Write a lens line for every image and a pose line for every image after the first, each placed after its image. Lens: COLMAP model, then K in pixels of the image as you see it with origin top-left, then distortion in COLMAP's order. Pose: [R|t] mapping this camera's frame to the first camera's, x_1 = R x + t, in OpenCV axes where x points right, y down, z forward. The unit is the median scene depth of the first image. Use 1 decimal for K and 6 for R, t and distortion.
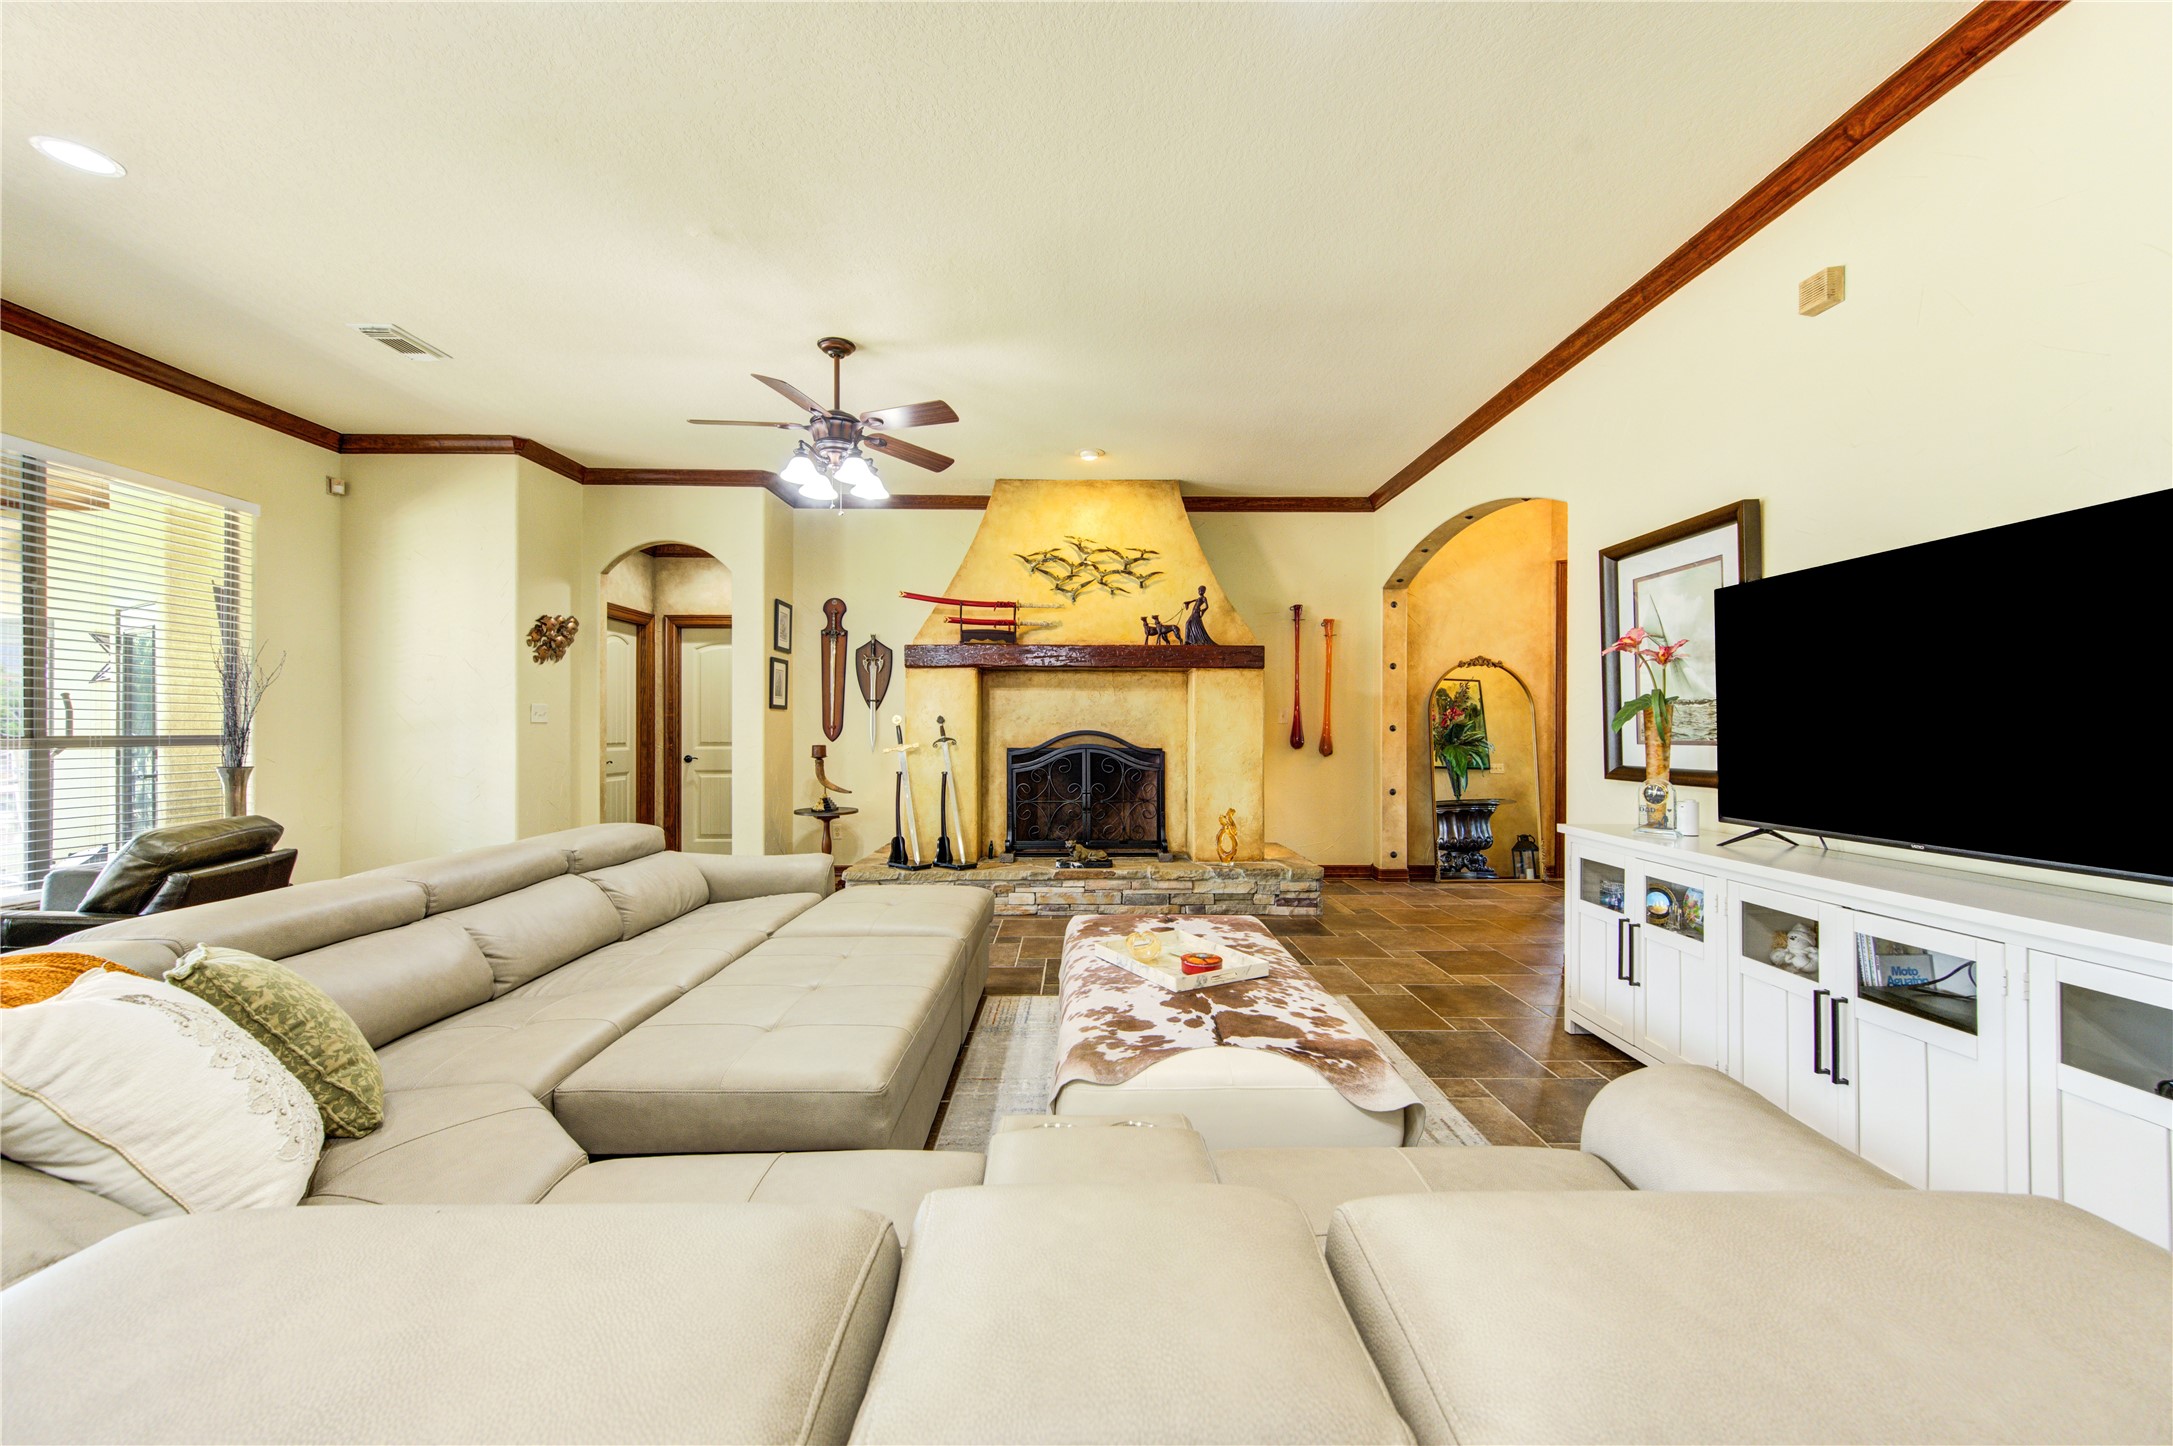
lens RADIAL K [[842.2, 0, 1093.9], [0, 842.2, 728.0], [0, 0, 1]] dist [0.001061, -0.000063]
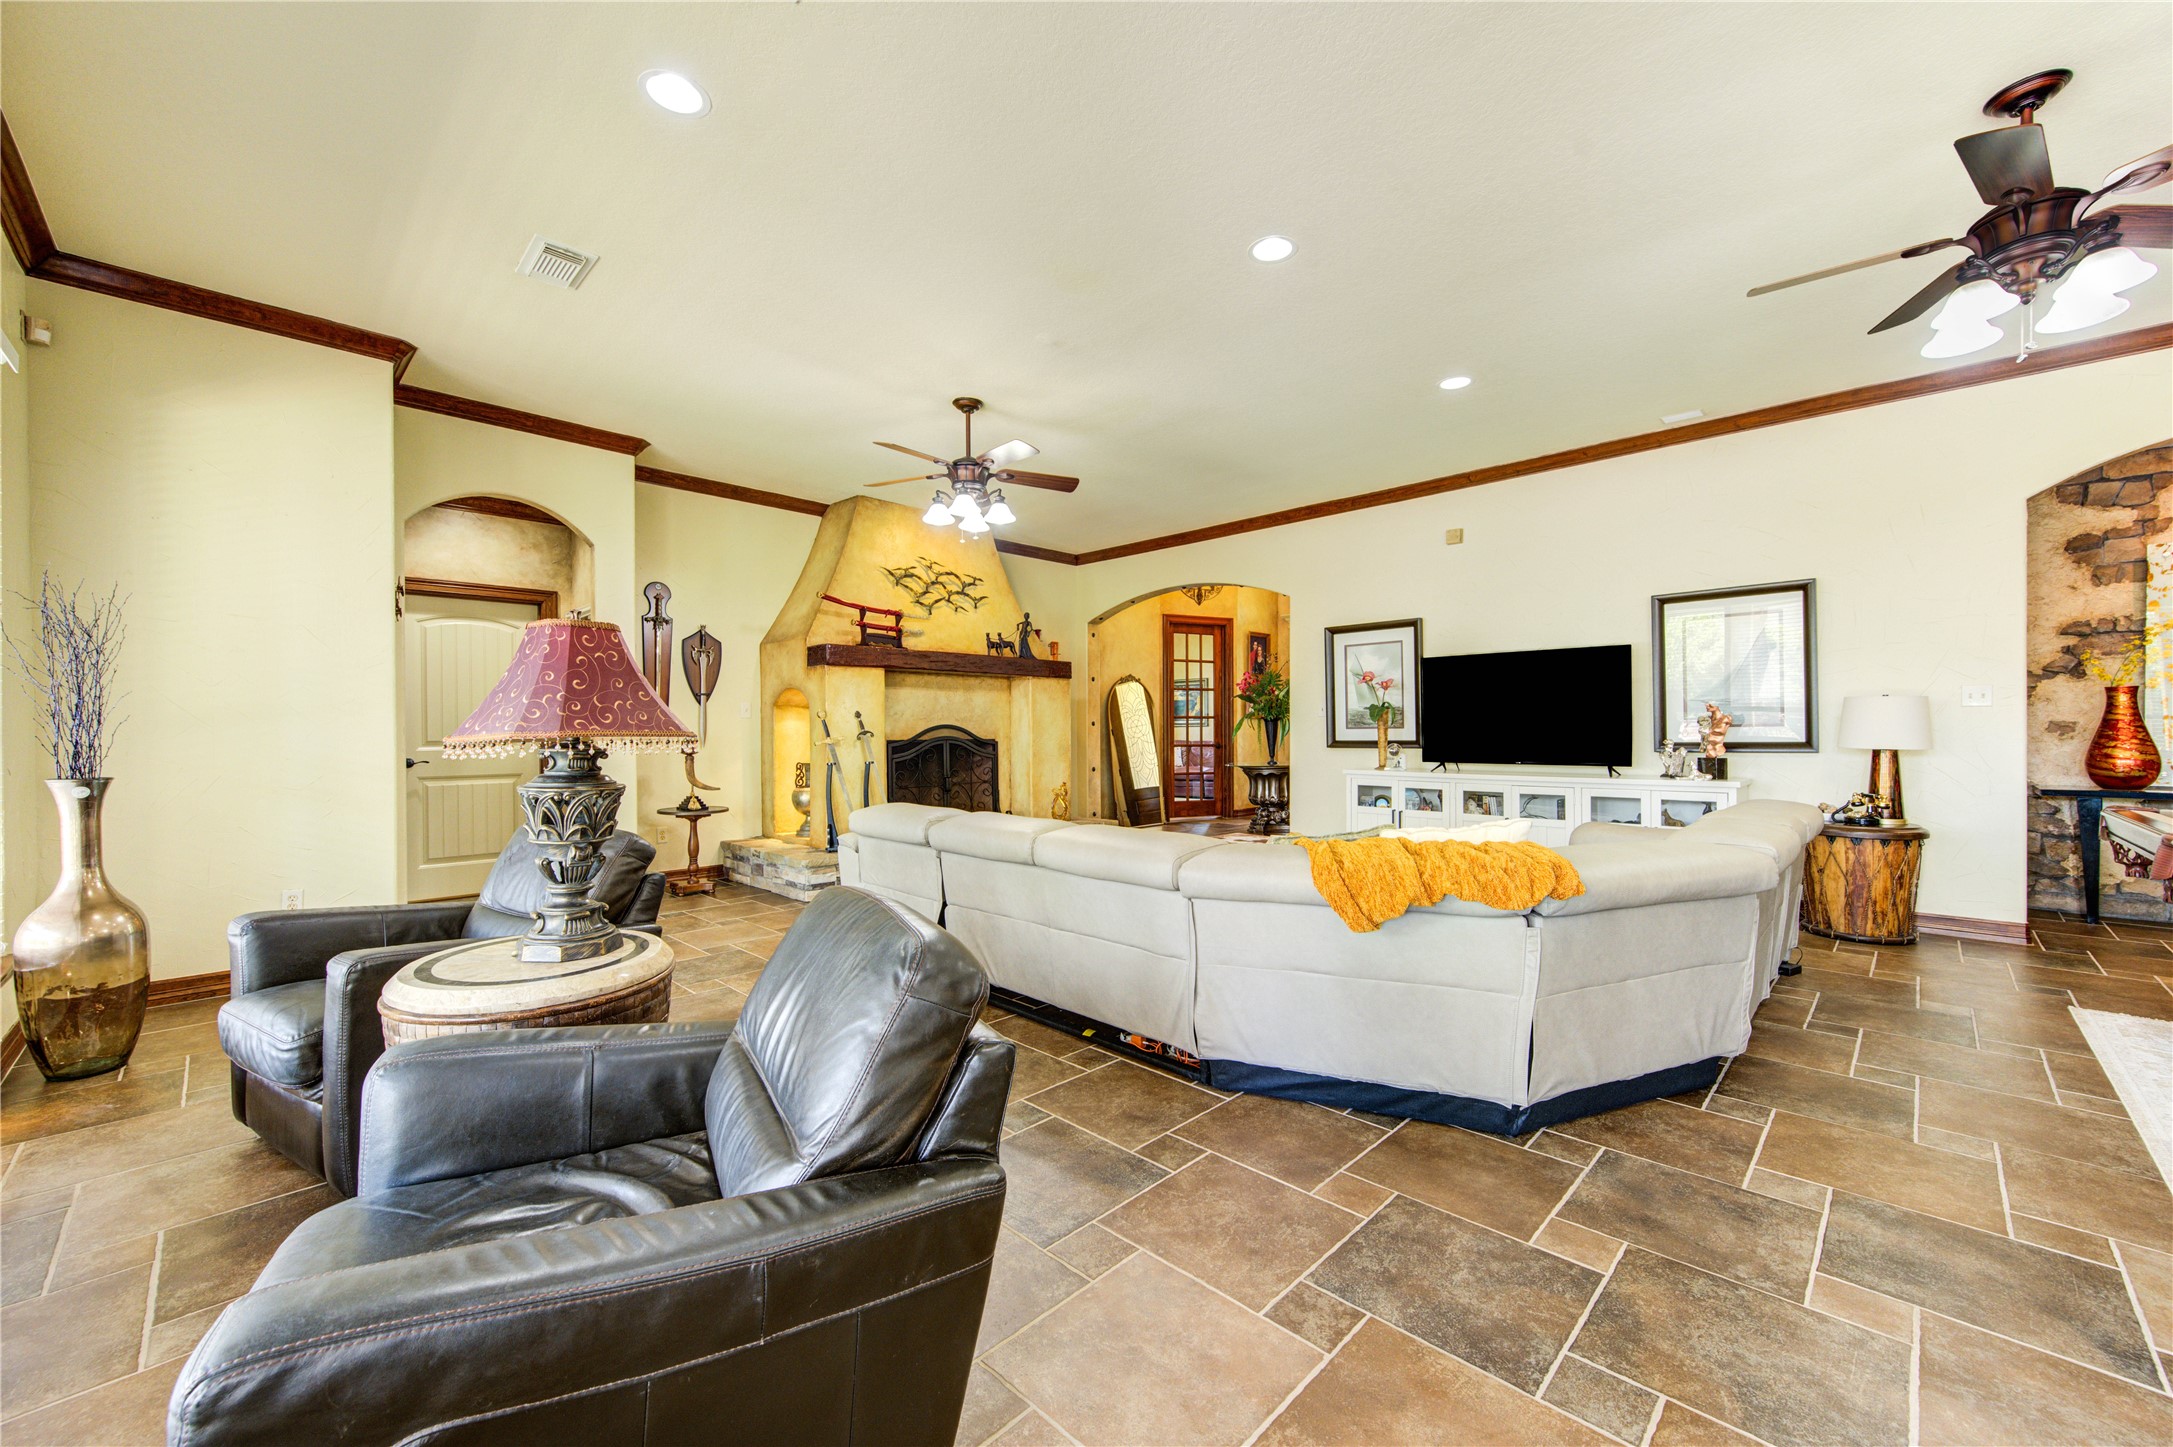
lens RADIAL K [[847.5, 0, 1082.7], [0, 847.5, 734.9], [0, 0, 1]] dist [0.001848, 0.000100]
pose [[0.715703, -0.008730, 0.698350, -0.705083], [0.002899, 0.999950, 0.009529, 0.006591], [-0.698398, -0.004796, 0.715693, 0.009519]]
